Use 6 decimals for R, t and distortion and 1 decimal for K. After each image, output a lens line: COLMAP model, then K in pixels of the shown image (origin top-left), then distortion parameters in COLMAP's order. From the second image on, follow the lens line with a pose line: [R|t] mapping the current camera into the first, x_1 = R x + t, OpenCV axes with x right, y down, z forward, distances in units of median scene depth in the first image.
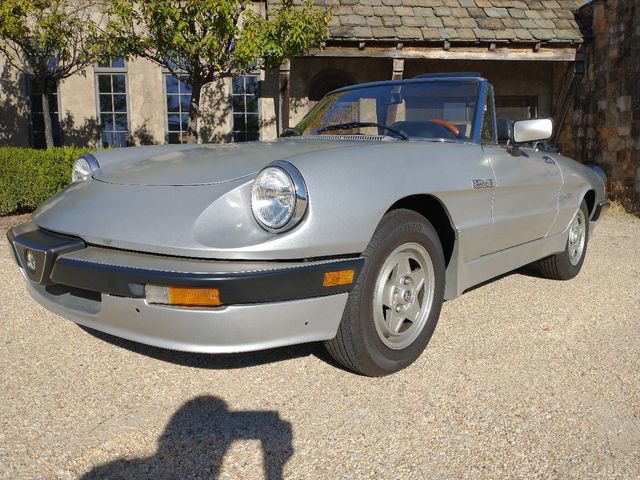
lens RADIAL K [[519.1, 0, 320.5], [0, 519.1, 233.6], [0, 0, 1]] dist [0.040706, -0.093388]
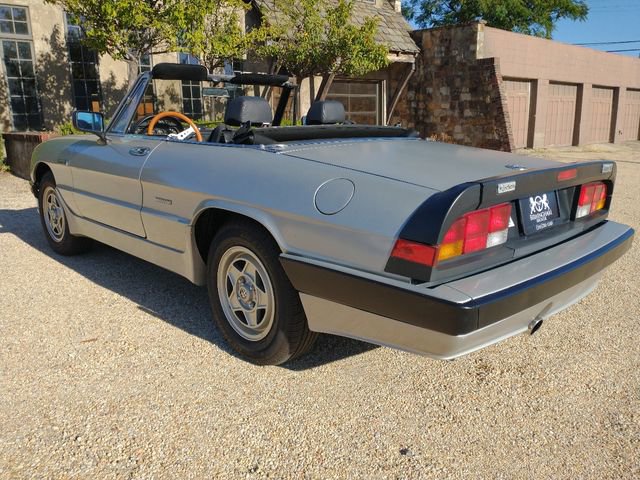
lens RADIAL K [[519.1, 0, 320.5], [0, 519.1, 233.6], [0, 0, 1]] dist [0.040706, -0.093388]
pose [[0.736770, -0.138865, 0.661730, -0.890572], [0.070588, 0.989132, 0.128977, -0.011022], [-0.672449, -0.048316, 0.738565, -0.100314]]
